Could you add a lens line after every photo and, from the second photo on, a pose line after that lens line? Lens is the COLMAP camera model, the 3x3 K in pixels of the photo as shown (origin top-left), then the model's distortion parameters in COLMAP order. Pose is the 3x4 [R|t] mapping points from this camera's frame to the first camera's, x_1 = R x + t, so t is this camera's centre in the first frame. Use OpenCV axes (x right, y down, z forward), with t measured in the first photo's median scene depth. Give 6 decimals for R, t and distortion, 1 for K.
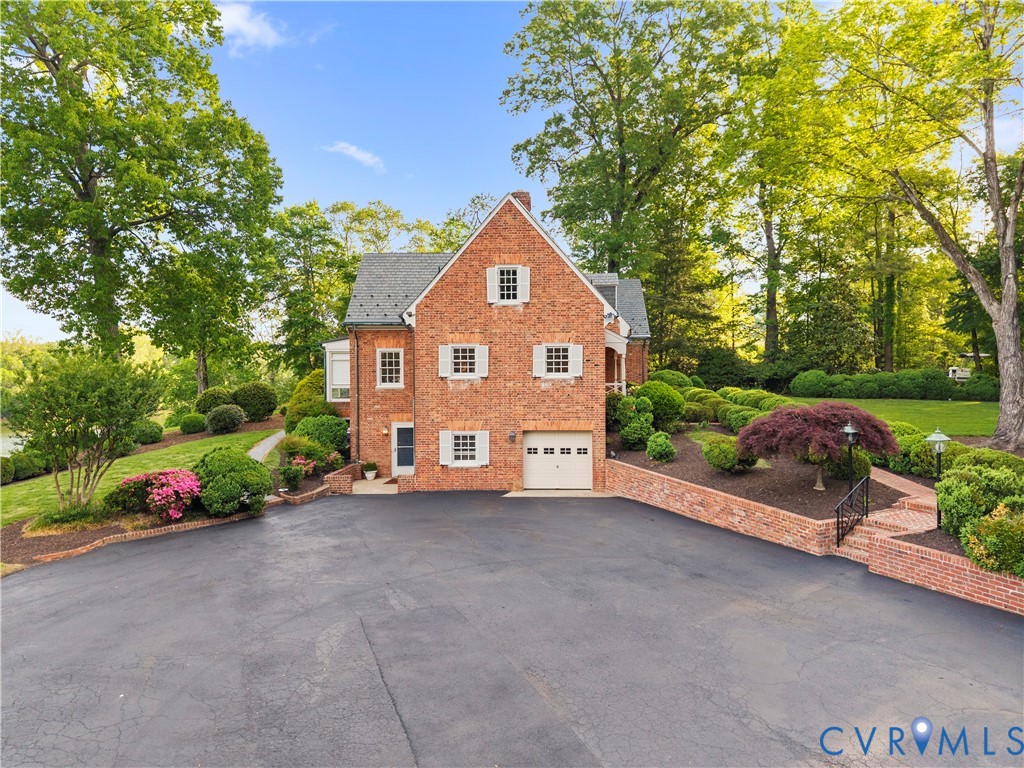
lens RADIAL K [[712.2, 0, 512.8], [0, 712.2, 380.7], [0, 0, 1]] dist [0.000136, -0.000562]
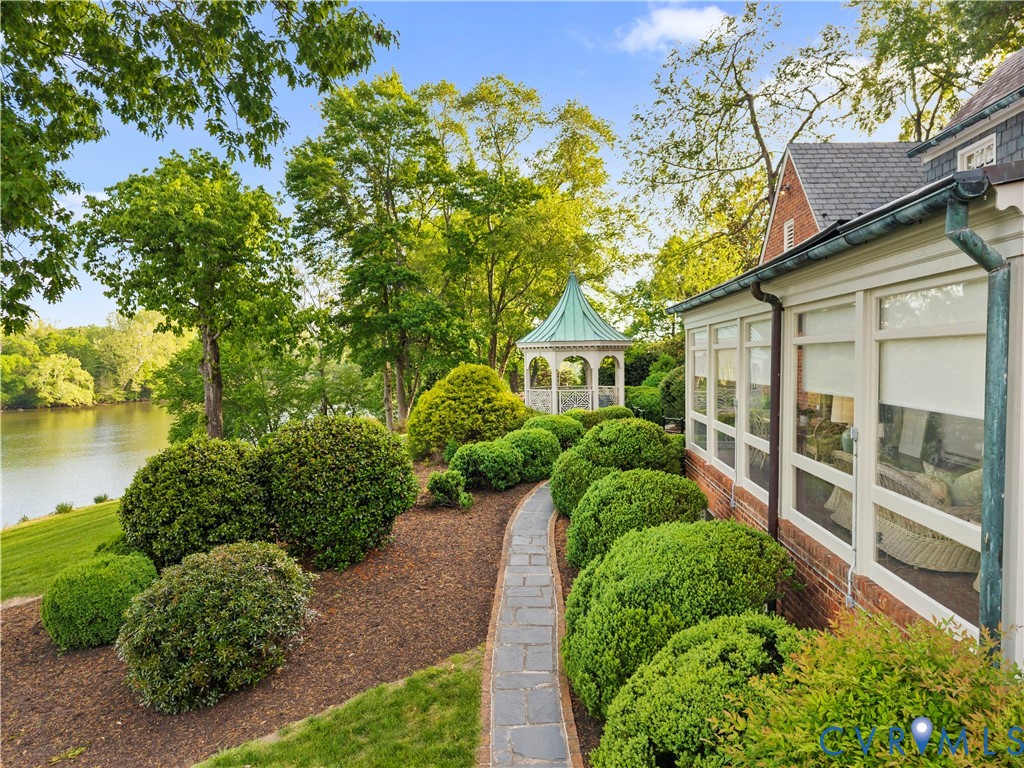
lens RADIAL K [[712.2, 0, 511.7], [0, 712.2, 387.0], [0, 0, 1]] dist [0.000136, -0.000562]
pose [[0.998876, -0.005883, -0.047038, -0.160191], [0.007591, 0.999315, 0.036209, -0.012143], [0.046793, -0.036525, 0.998237, 0.416905]]
